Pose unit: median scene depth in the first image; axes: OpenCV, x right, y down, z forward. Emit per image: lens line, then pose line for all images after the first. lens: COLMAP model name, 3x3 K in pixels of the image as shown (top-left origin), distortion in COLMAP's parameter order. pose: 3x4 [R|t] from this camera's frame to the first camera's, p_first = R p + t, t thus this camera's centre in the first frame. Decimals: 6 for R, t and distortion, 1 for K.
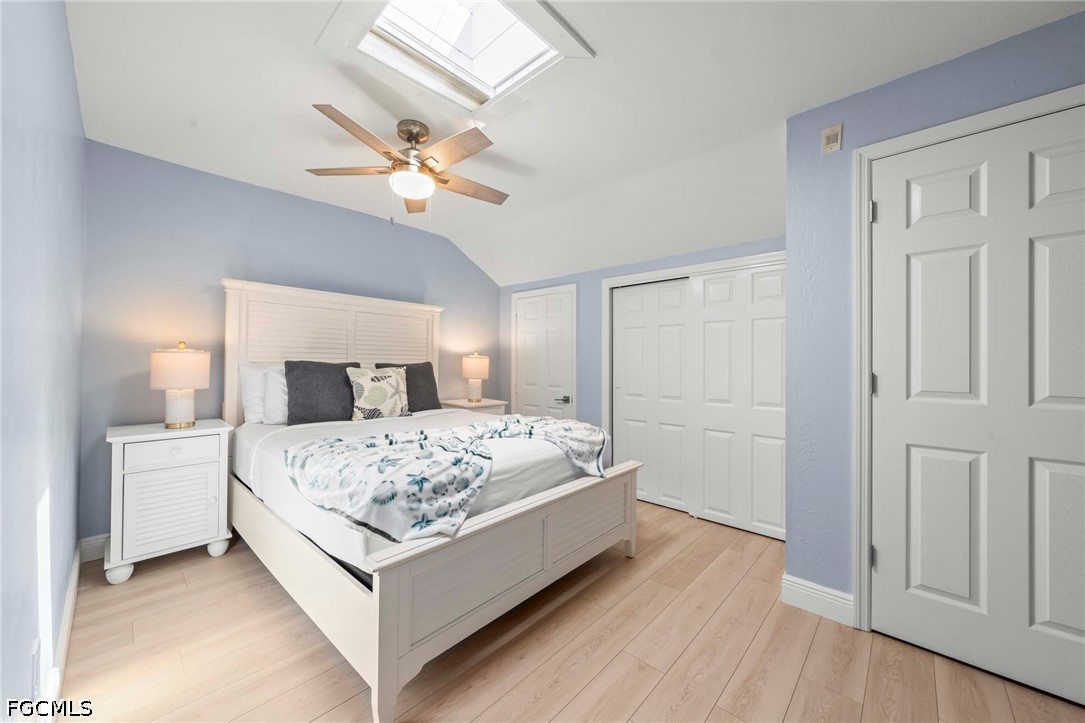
lens RADIAL K [[371.5, 0, 542.5], [0, 371.5, 361.5], [0, 0, 1]] dist [-0.007297, 0.000022]
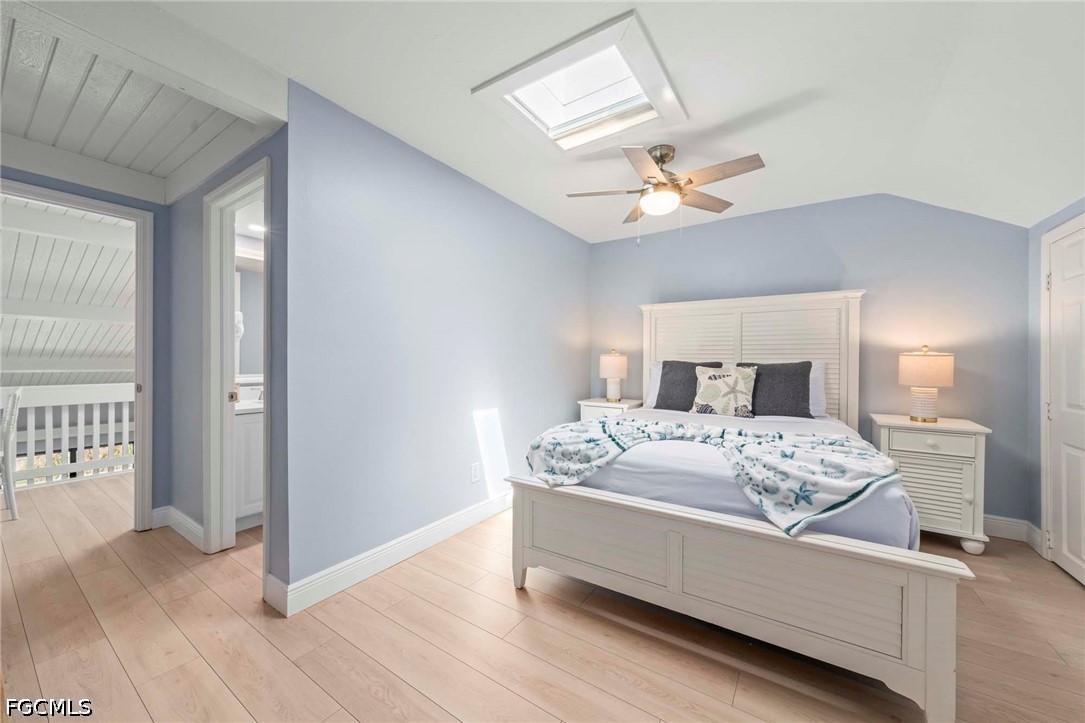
lens RADIAL K [[371.5, 0, 542.5], [0, 371.5, 361.5], [0, 0, 1]] dist [-0.007297, 0.000022]
pose [[0.221804, -0.003730, -0.975084, 0.661796], [-0.000495, 0.999992, -0.003937, 0.009059], [0.975091, 0.001356, 0.221800, 0.405419]]
